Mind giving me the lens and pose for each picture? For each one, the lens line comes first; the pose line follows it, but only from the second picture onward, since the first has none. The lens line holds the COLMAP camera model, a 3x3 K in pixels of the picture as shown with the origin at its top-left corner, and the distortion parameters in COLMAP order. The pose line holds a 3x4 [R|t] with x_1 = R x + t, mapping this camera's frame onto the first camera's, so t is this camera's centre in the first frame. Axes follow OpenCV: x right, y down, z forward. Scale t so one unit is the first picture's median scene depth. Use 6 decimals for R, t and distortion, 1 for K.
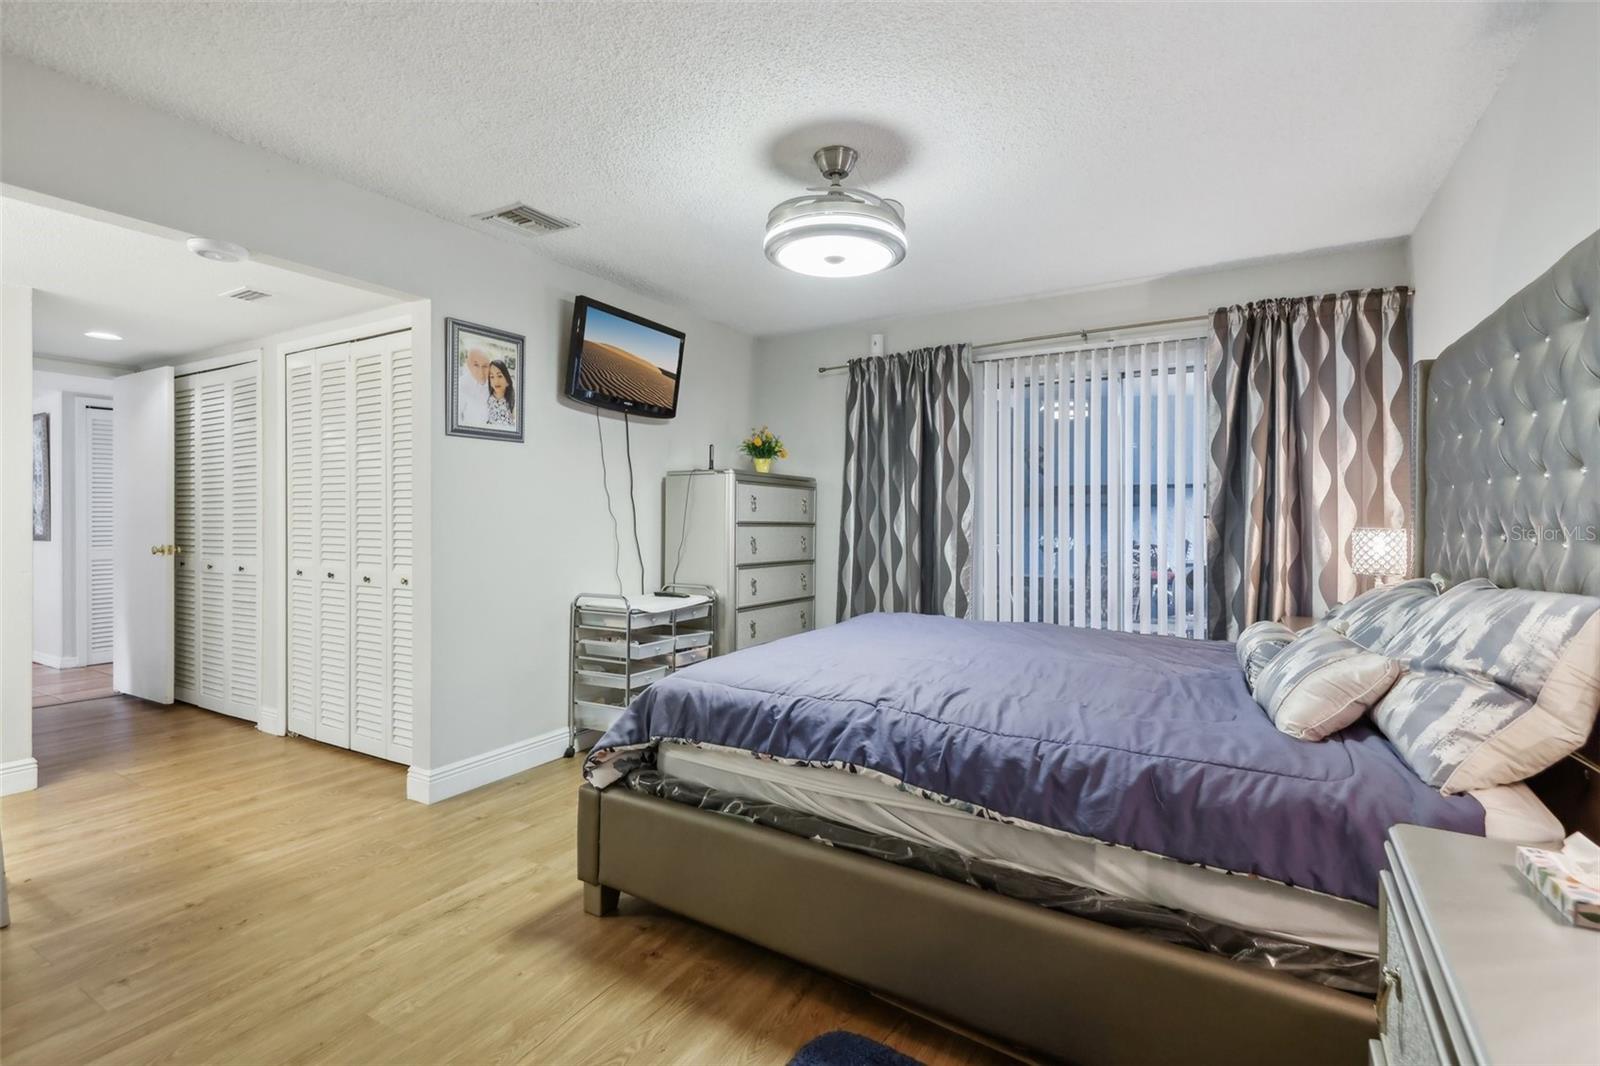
lens RADIAL K [[744.7, 0, 797.9], [0, 744.7, 511.3], [0, 0, 1]] dist [0.015344, -0.007382]
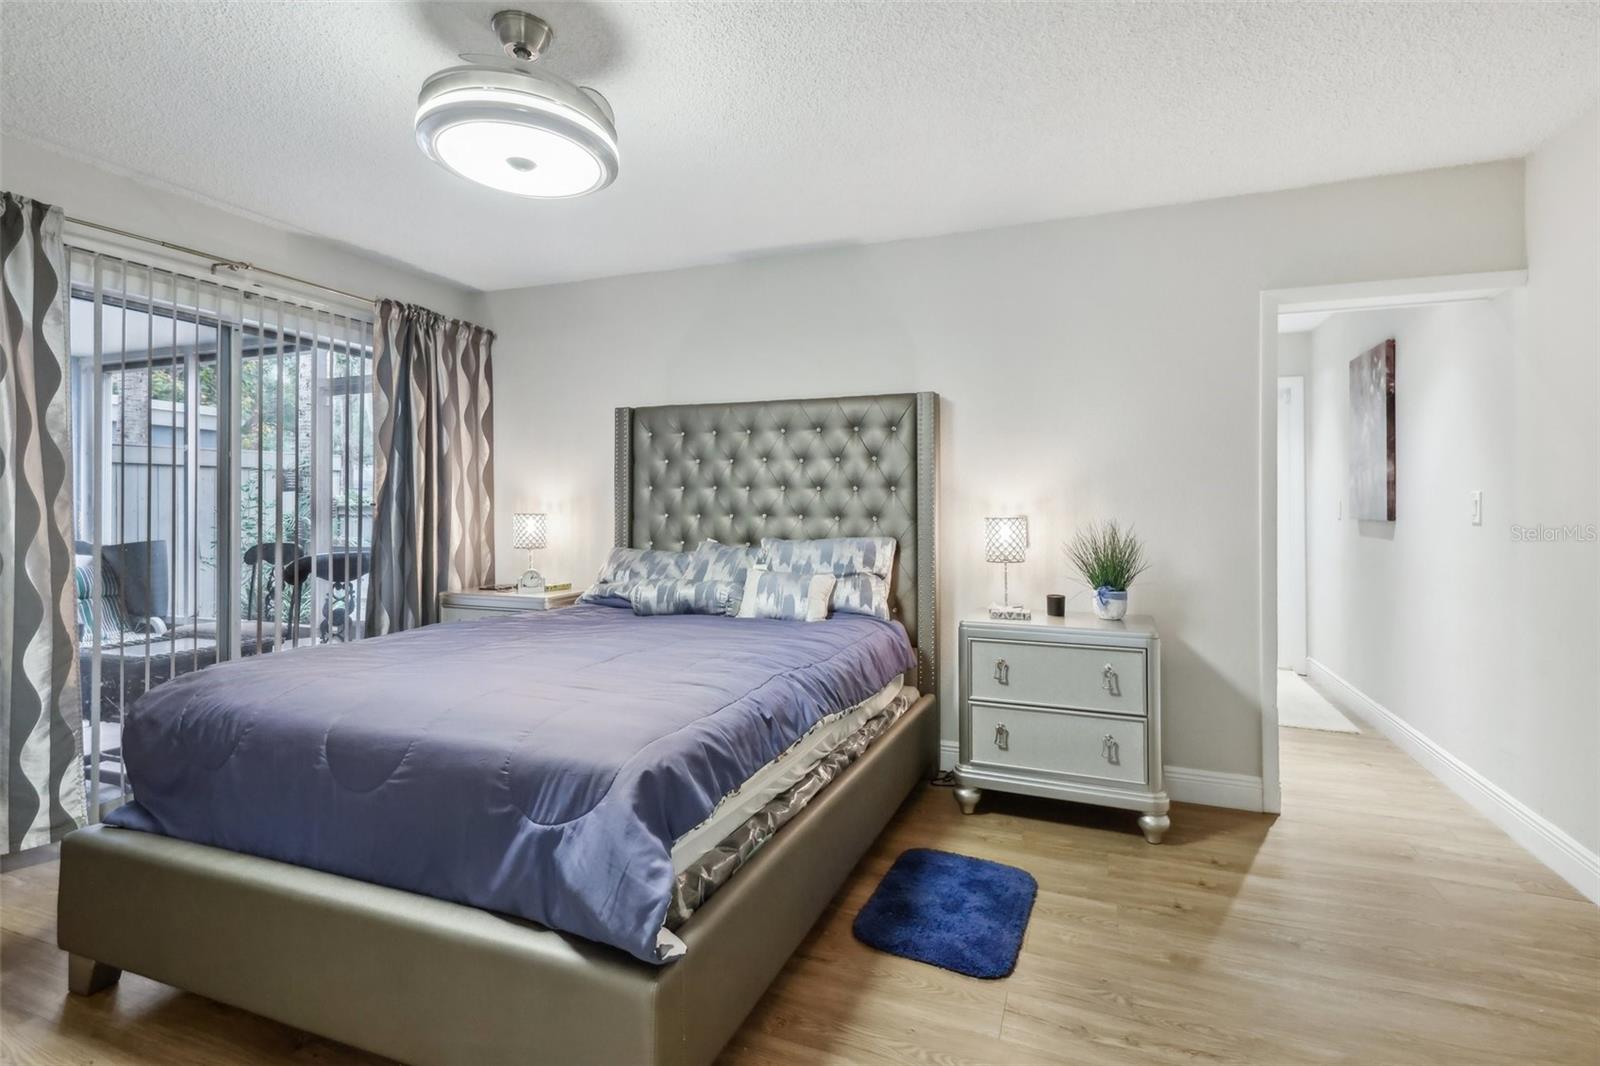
lens RADIAL K [[802.2, 0, 788.2], [0, 802.2, 513.0], [0, 0, 1]] dist [0.019667, -0.000357]
pose [[-0.176198, -0.012267, 0.984278, -0.792357], [-0.004048, 0.999923, 0.011737, 0.000291], [-0.984346, -0.001916, -0.176234, 0.878589]]
